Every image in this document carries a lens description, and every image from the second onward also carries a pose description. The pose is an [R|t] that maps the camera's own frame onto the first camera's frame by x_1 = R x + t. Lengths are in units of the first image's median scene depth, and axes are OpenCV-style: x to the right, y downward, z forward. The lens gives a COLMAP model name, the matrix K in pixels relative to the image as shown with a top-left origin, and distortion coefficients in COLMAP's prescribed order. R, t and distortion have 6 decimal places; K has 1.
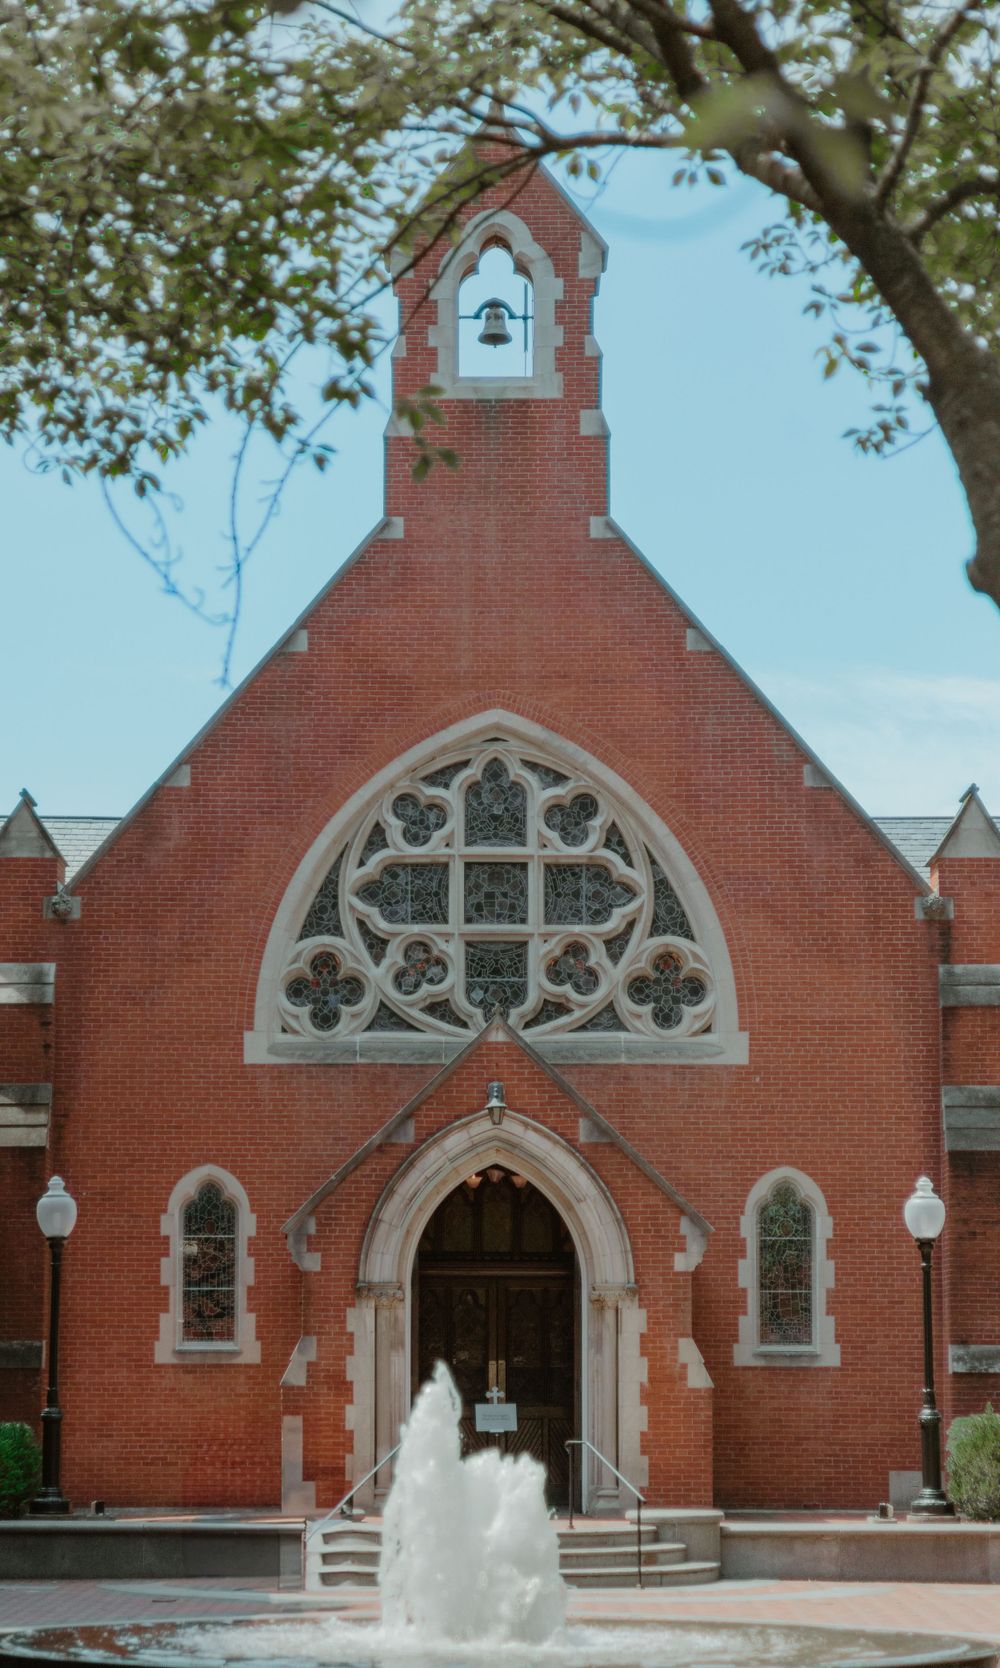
lens RADIAL K [[3814.8, 0, 491.0], [0, 3814.8, 841.4], [0, 0, 1]] dist [-0.016536, 0.000000]
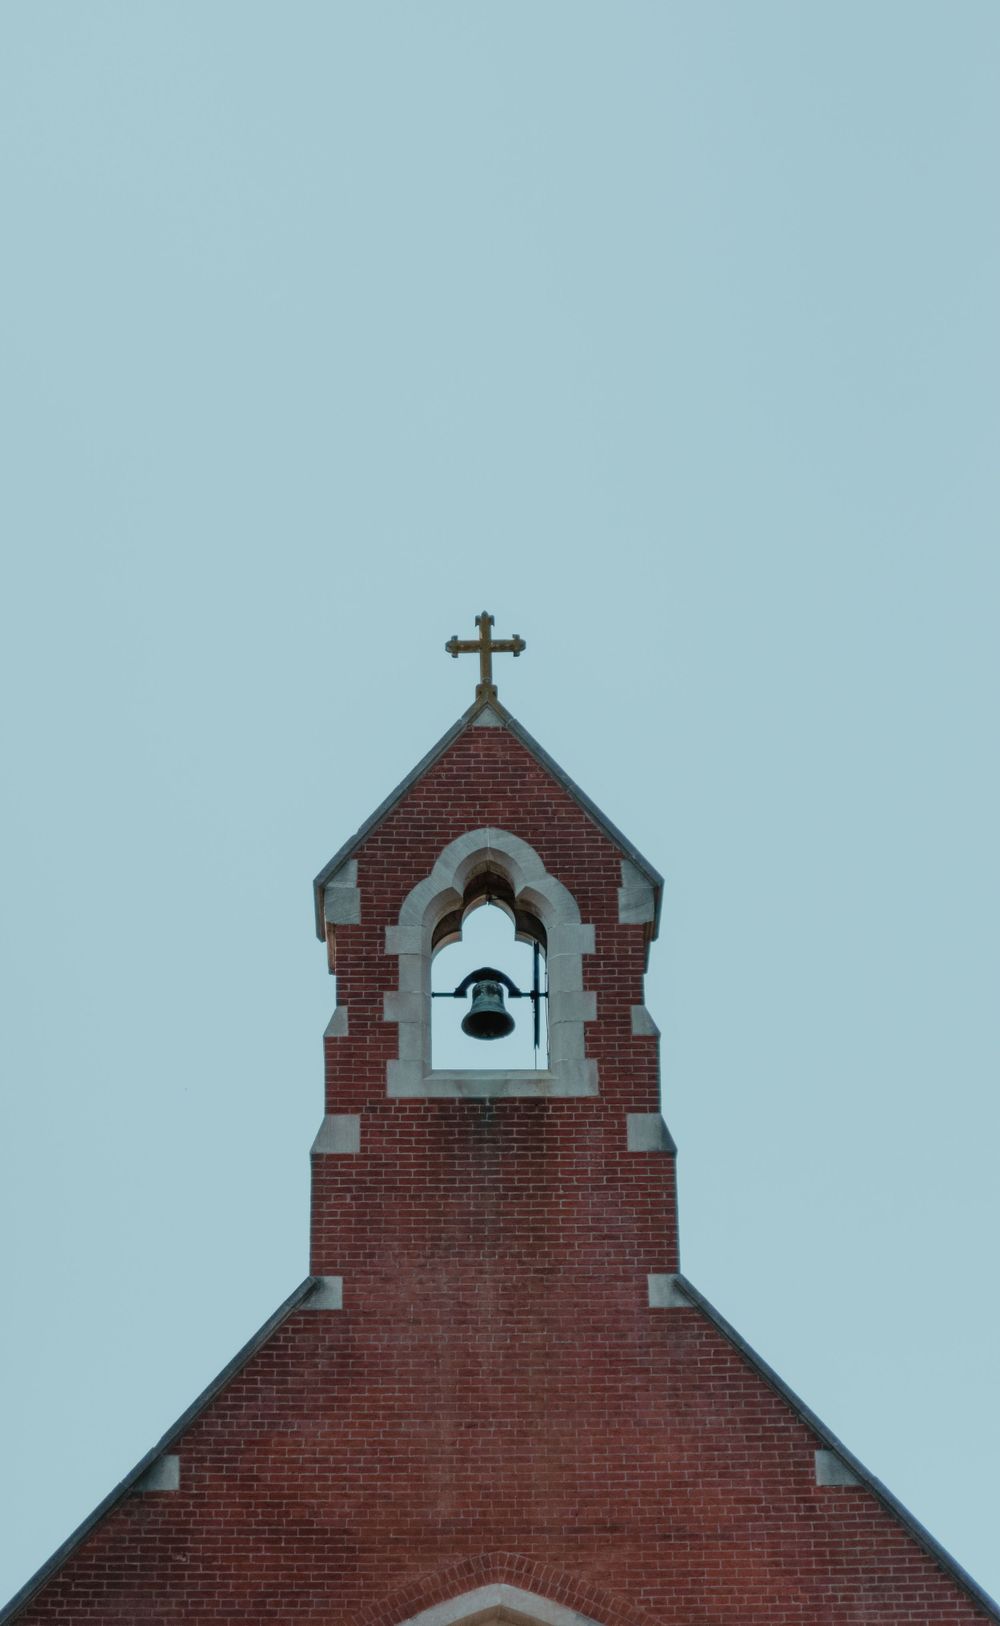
lens RADIAL K [[3656.8, 0, 500.6], [0, 3656.8, 816.1], [0, 0, 1]] dist [0.020093, 0.000000]
pose [[0.999635, 0.002236, 0.026935, -0.013794], [0.008346, 0.922331, -0.386309, 0.074520], [-0.025706, 0.386393, 0.921976, 0.437655]]
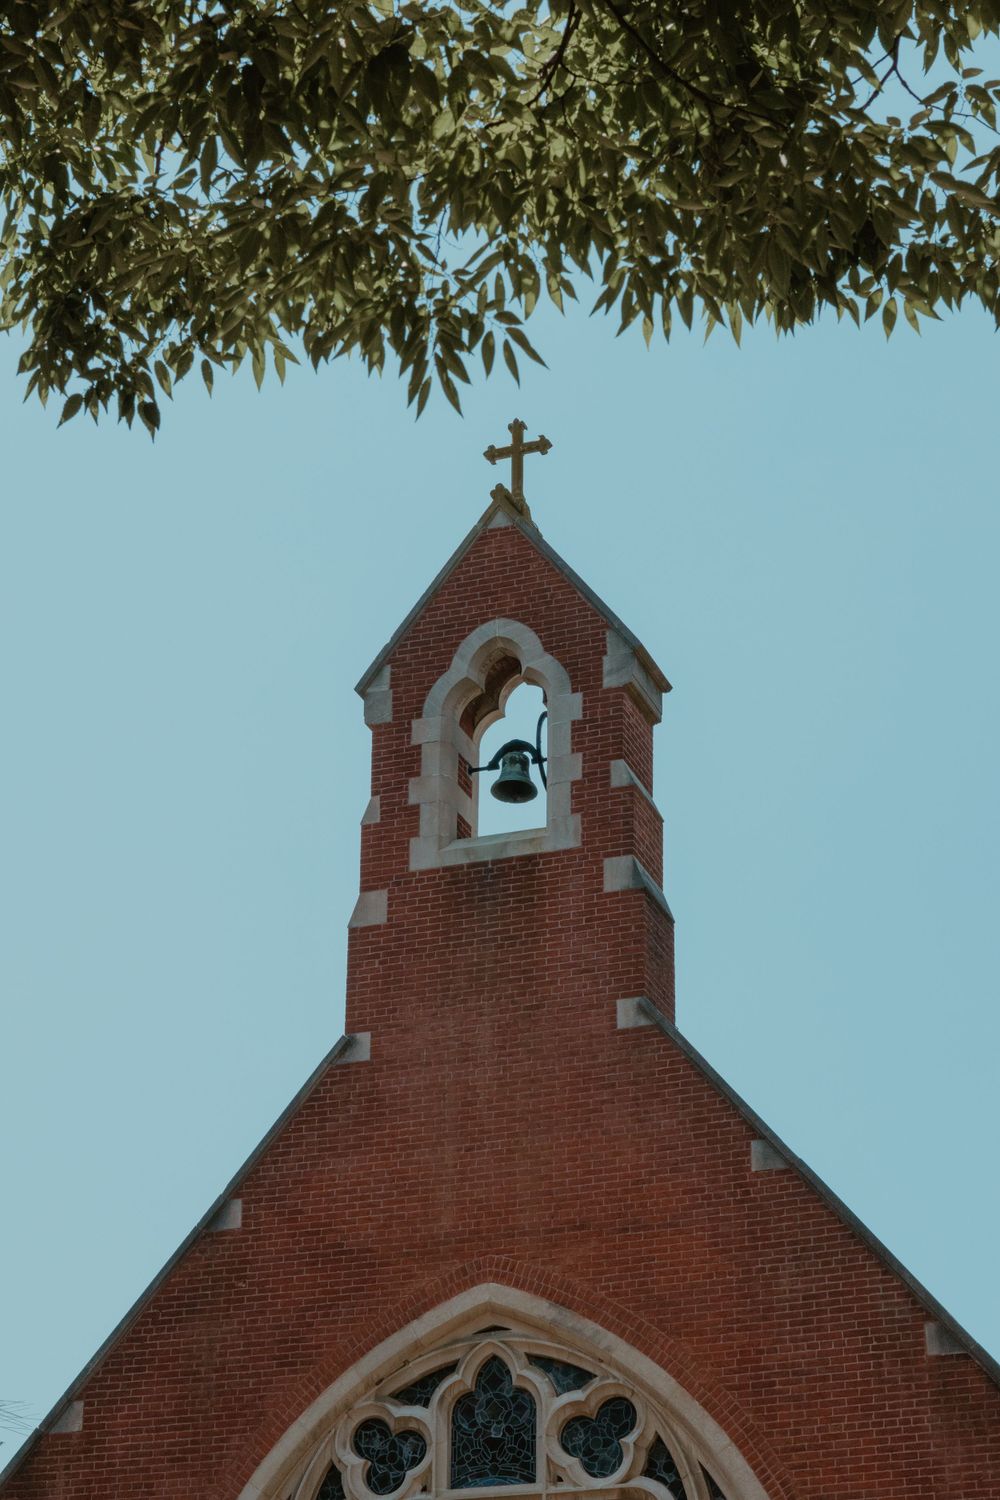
lens RADIAL K [[3400.8, 0, 506.5], [0, 3400.8, 744.0], [0, 0, 1]] dist [0.031444, 0.000000]
pose [[0.940787, -0.140250, -0.308625, 0.209219], [0.039869, 0.949862, -0.310117, 0.063976], [0.336645, 0.279450, 0.899210, 0.424451]]
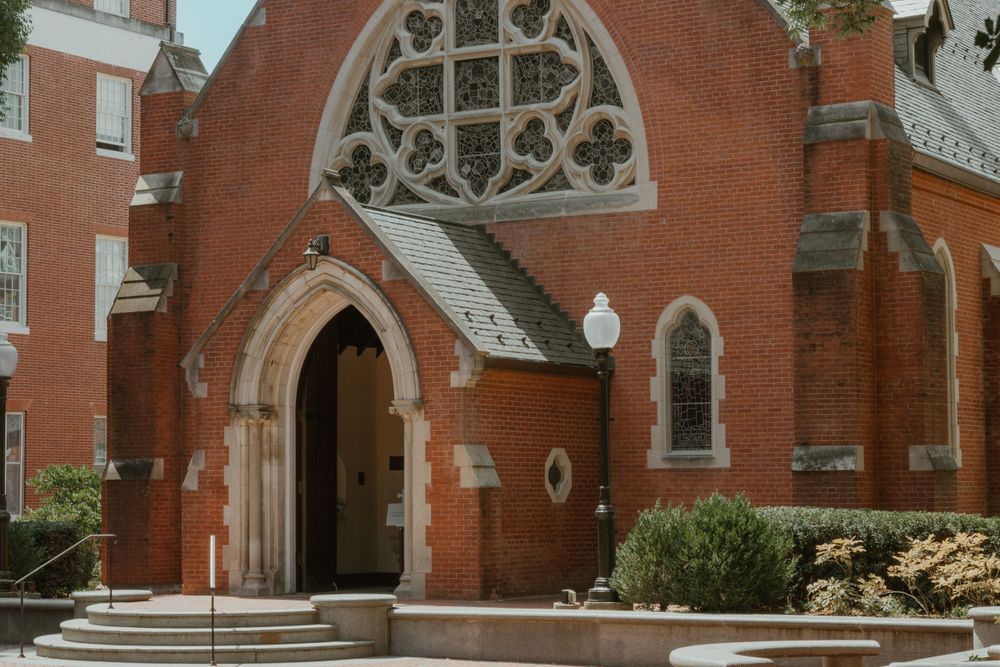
lens RADIAL K [[2267.2, 0, 500.8], [0, 2267.2, 331.2], [0, 0, 1]] dist [0.031444, 0.000000]
pose [[0.865251, -0.047112, -0.499121, 0.364545], [0.081647, 0.995525, 0.047571, 0.058210], [0.494647, -0.081912, 0.865225, 0.376148]]
